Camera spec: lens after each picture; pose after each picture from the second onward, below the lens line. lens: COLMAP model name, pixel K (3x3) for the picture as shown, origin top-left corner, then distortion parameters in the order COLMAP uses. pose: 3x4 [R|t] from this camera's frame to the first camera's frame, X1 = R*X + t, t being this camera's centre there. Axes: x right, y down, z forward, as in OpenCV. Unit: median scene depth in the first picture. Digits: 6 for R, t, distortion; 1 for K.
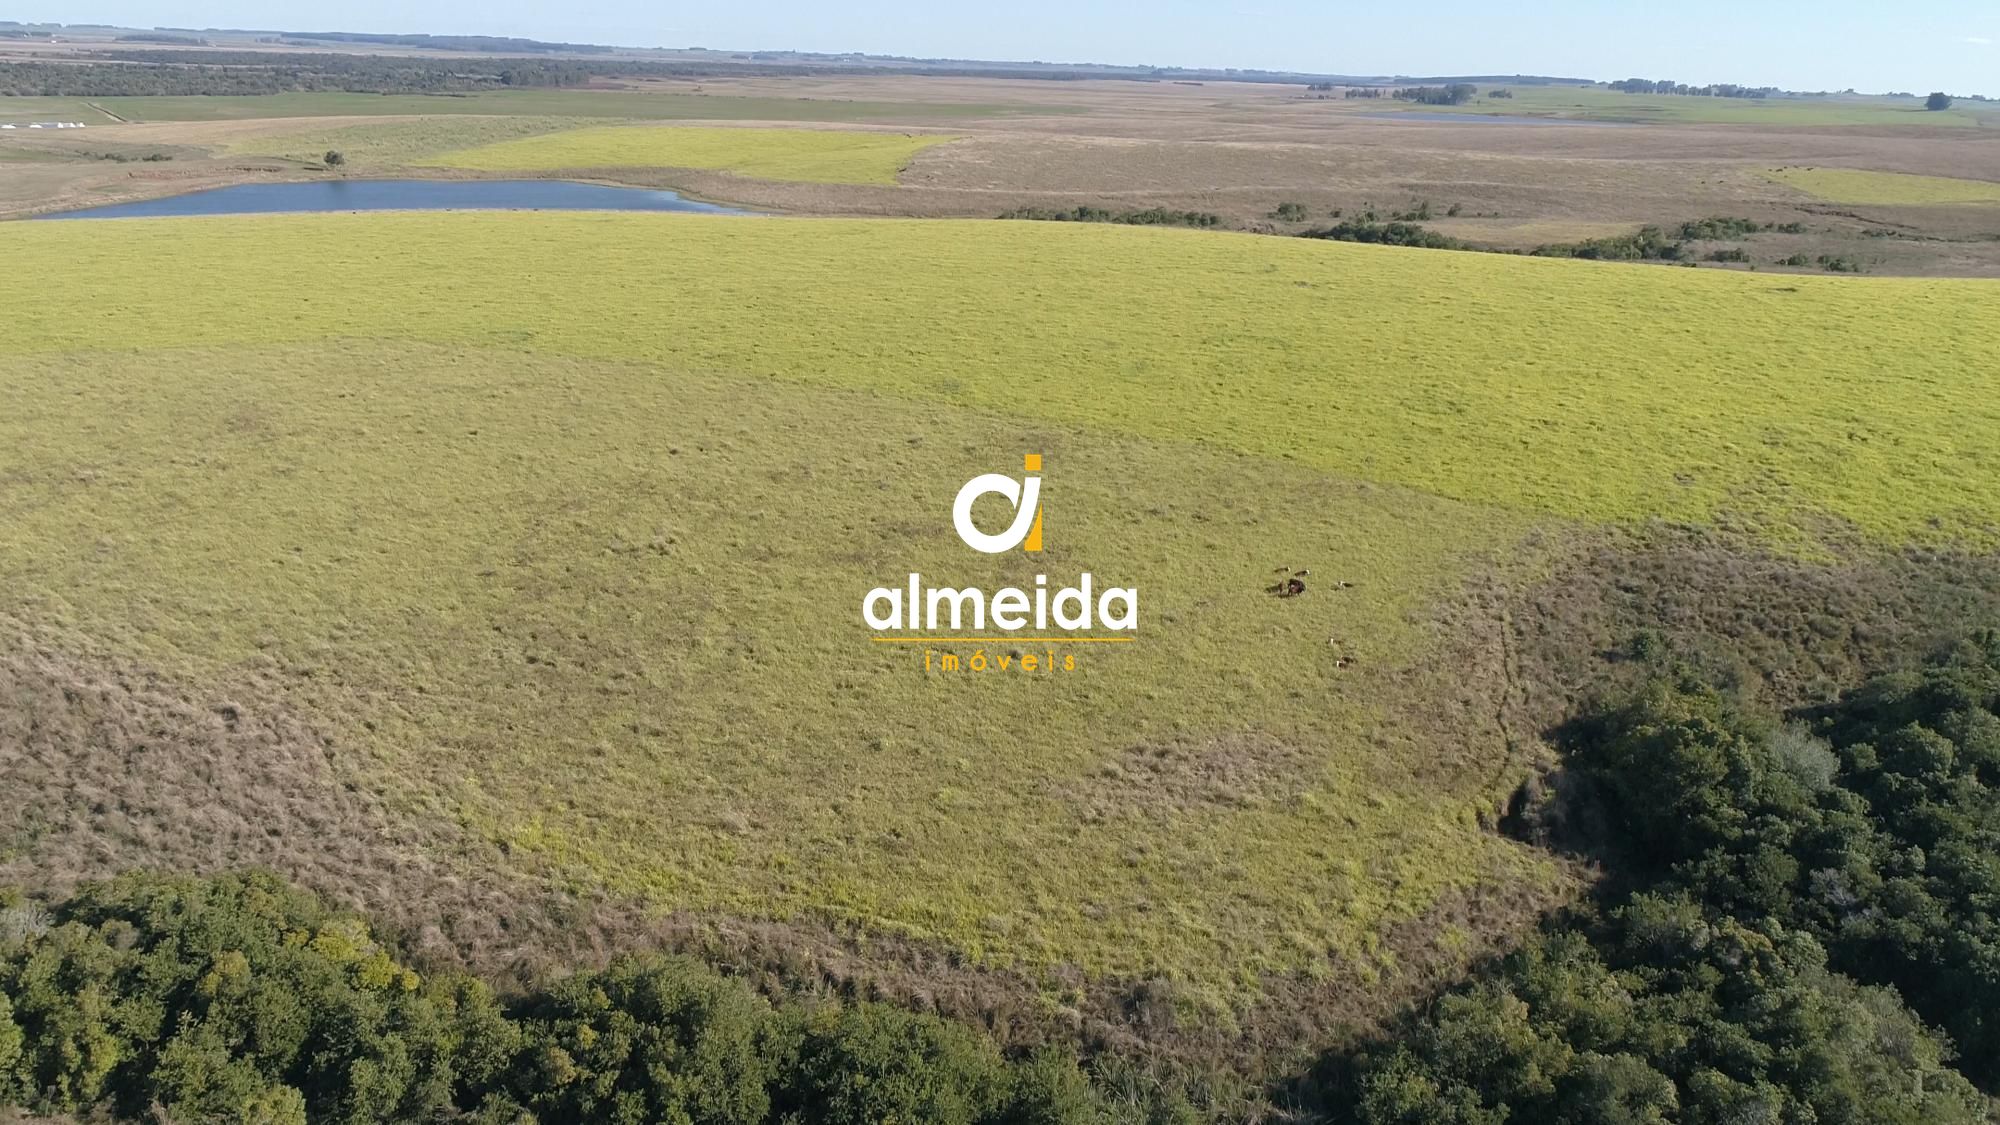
lens RADIAL K [[1382.0, 0, 998.4], [0, 1382.0, 558.0], [0, 0, 1]] dist [-0.004065, -0.002956]
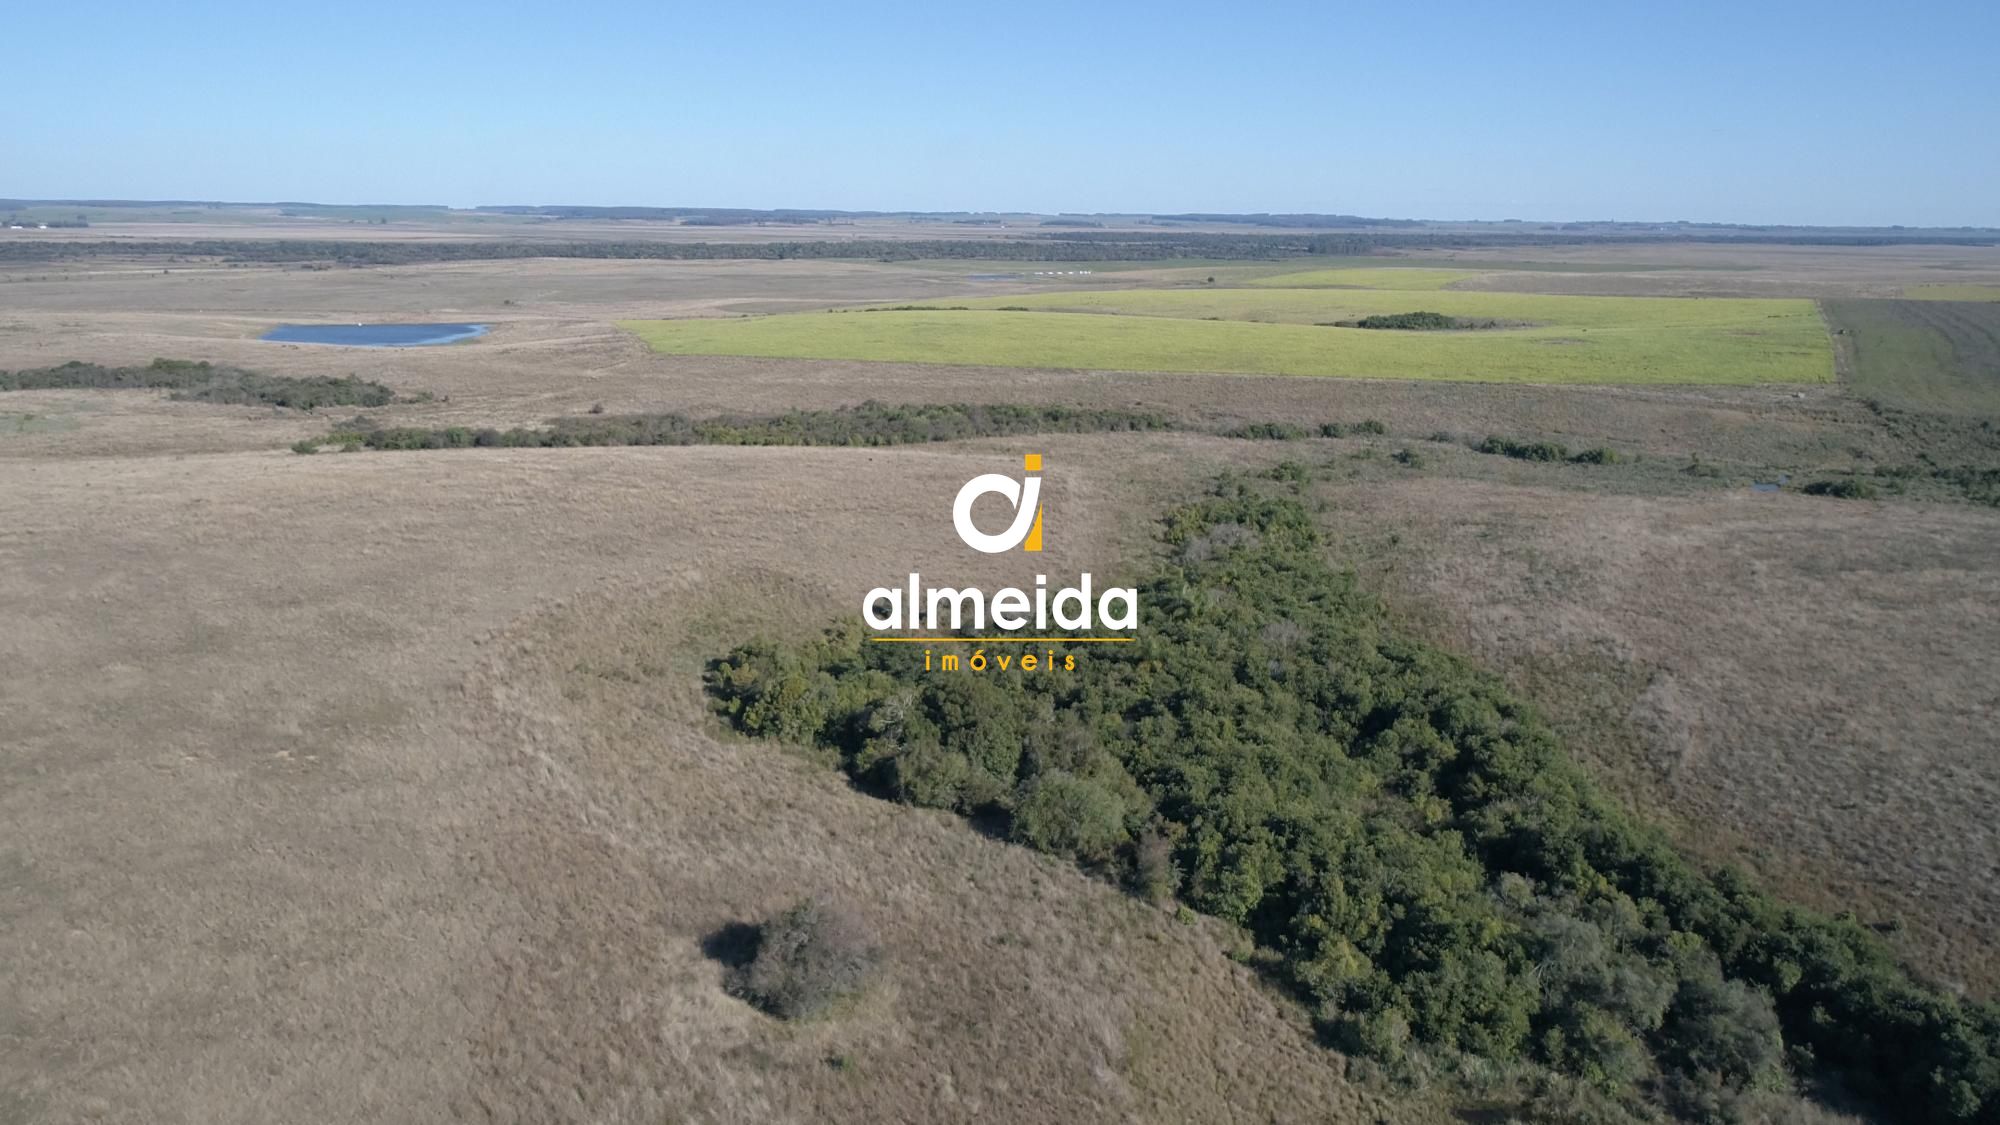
lens RADIAL K [[1382.0, 0, 994.8], [0, 1382.0, 557.9], [0, 0, 1]] dist [-0.004065, -0.002956]
pose [[0.847430, 0.103871, -0.520647, 0.106143], [-0.162849, 0.984256, -0.068700, 0.086988], [0.505314, 0.143005, 0.851003, -0.246245]]
